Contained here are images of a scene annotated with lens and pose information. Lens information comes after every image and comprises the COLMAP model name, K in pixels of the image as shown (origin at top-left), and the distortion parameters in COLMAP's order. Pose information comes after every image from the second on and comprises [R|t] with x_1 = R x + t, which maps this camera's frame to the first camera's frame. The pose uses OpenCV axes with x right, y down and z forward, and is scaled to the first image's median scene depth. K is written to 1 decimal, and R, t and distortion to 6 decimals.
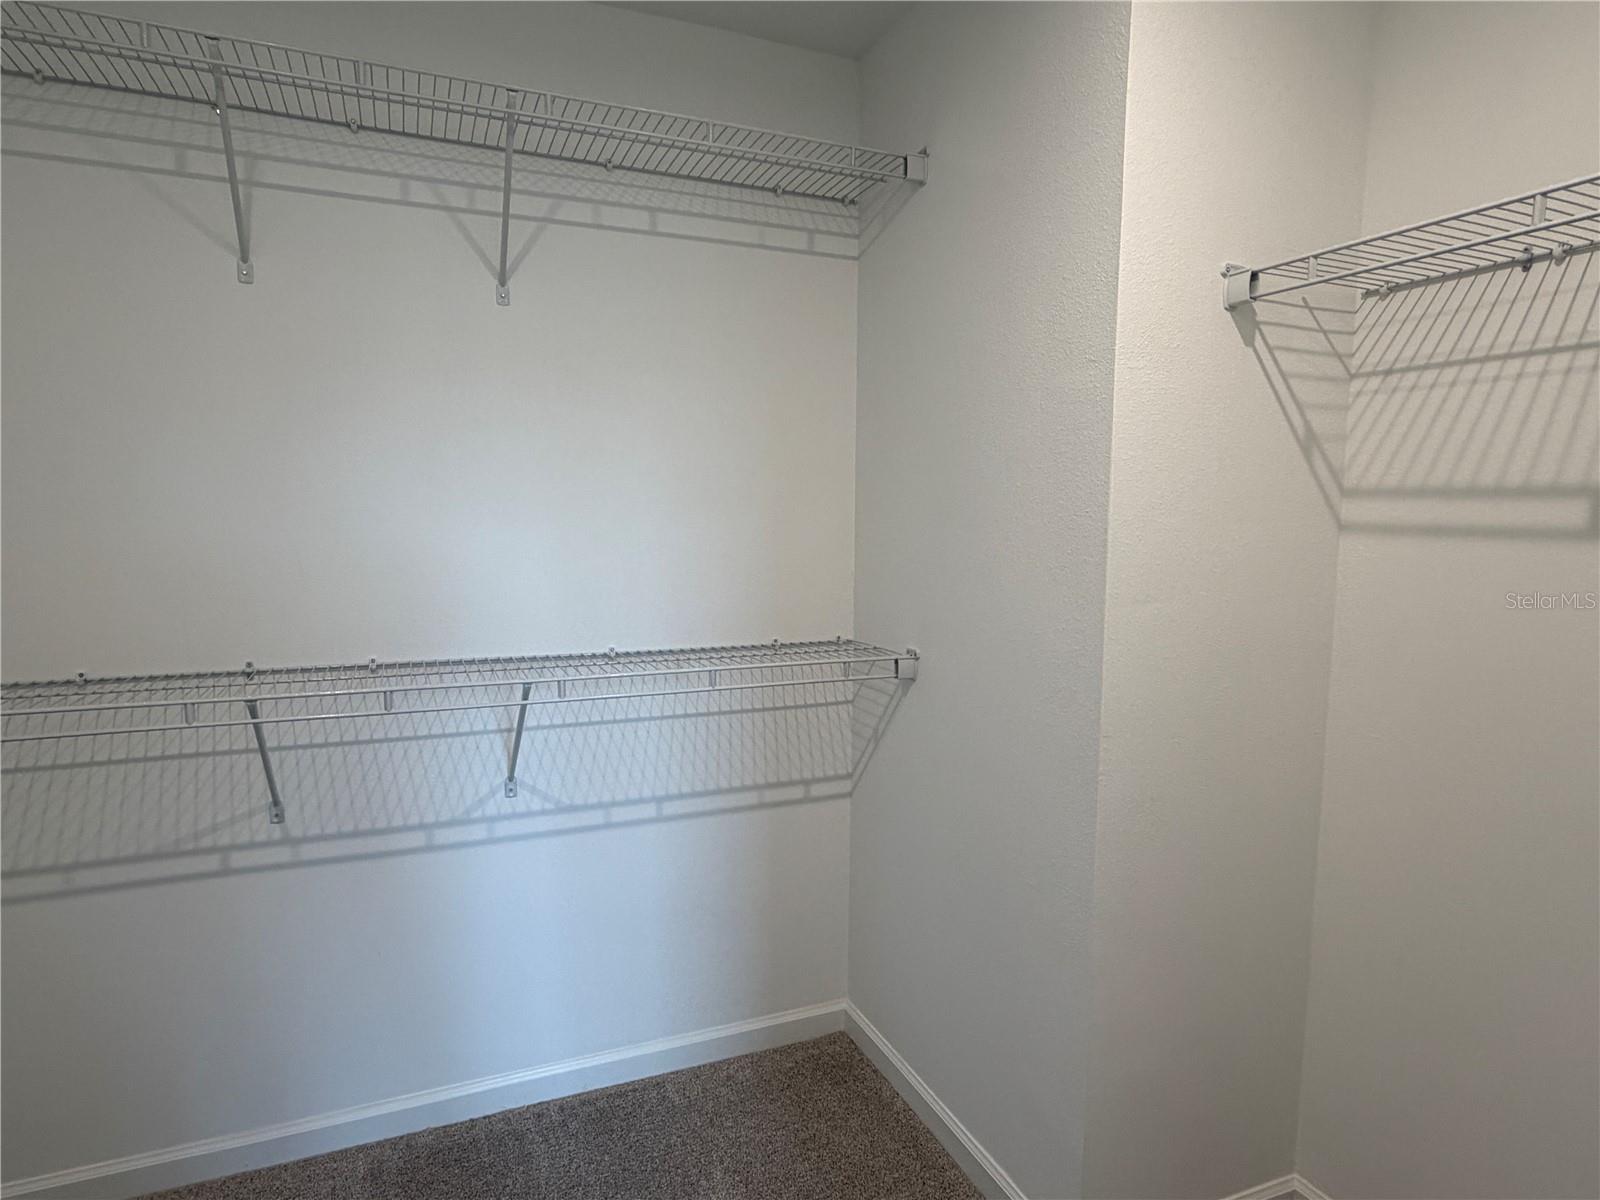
lens RADIAL K [[932.7, 0, 805.8], [0, 932.7, 610.0], [0, 0, 1]] dist [0.009591, 0.000992]
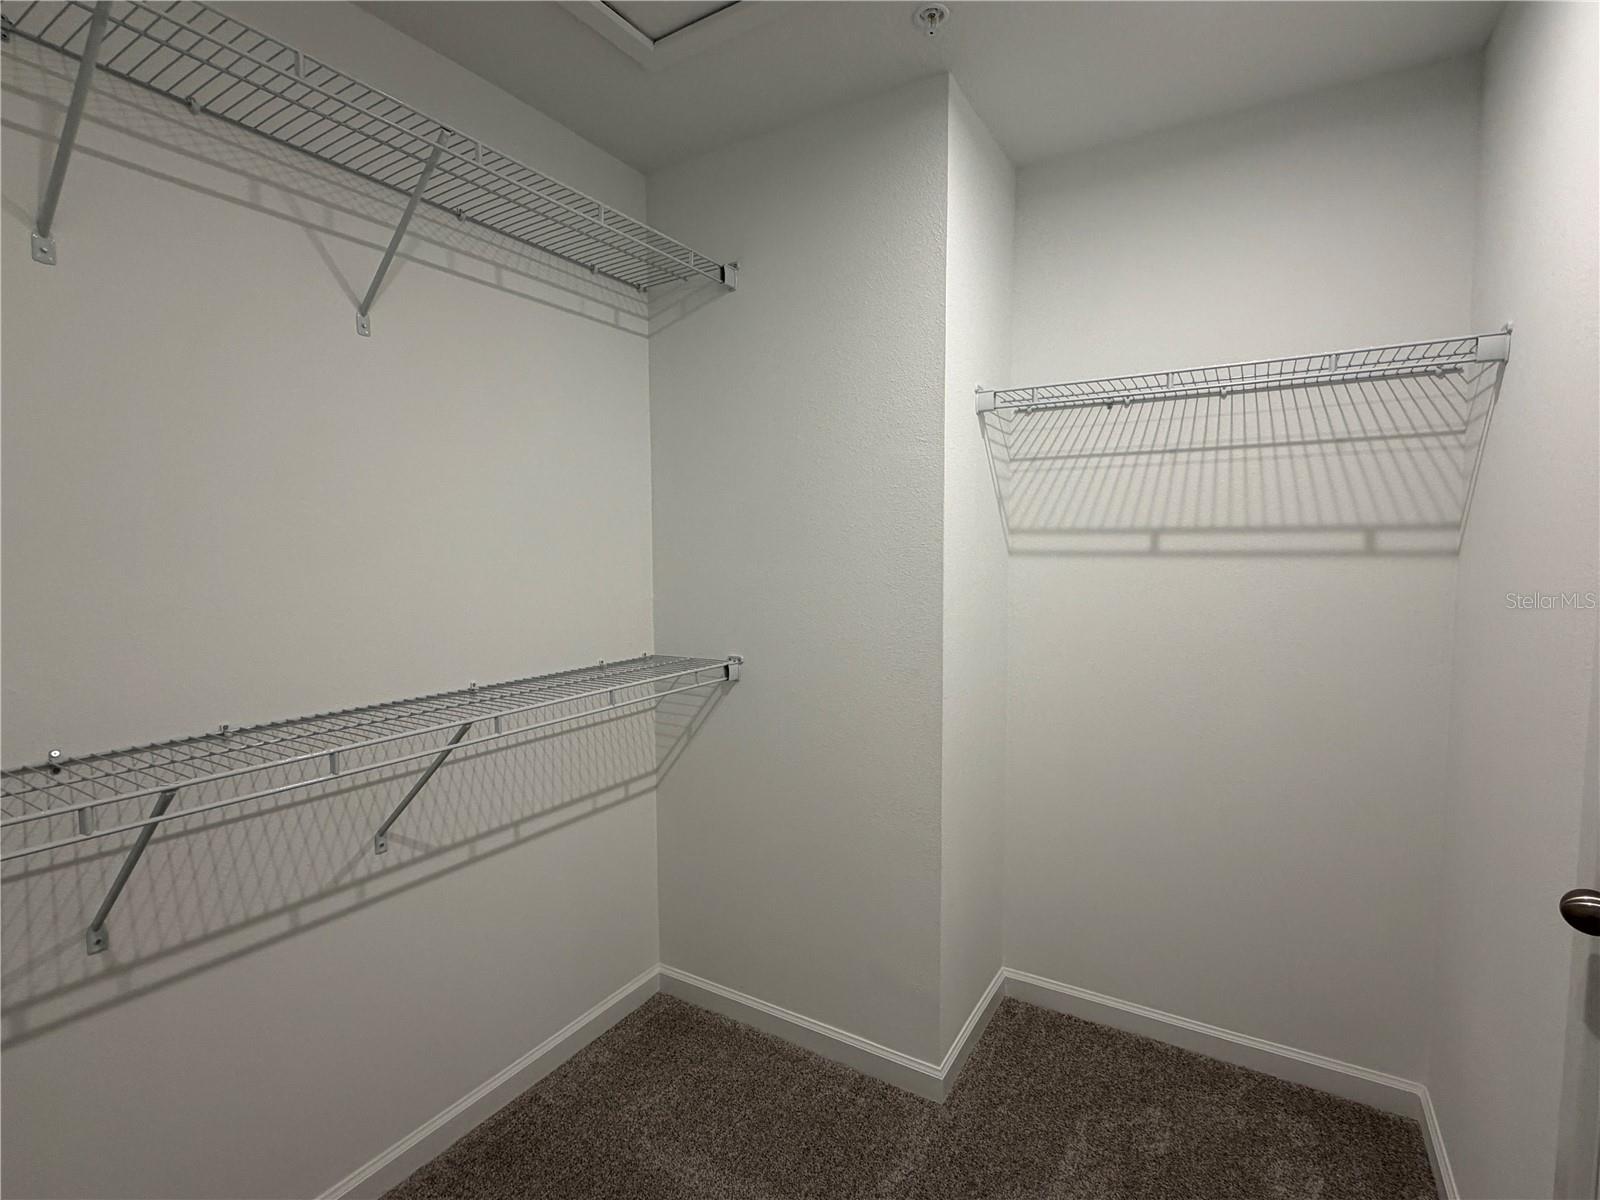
lens RADIAL K [[761.3, 0, 806.5], [0, 761.3, 603.1], [0, 0, 1]] dist [0.010277, -0.000323]
pose [[0.815729, -0.054276, 0.575883, -0.415185], [0.073016, 0.997286, -0.009433, -0.013186], [-0.573808, 0.049744, 0.817478, 0.114510]]
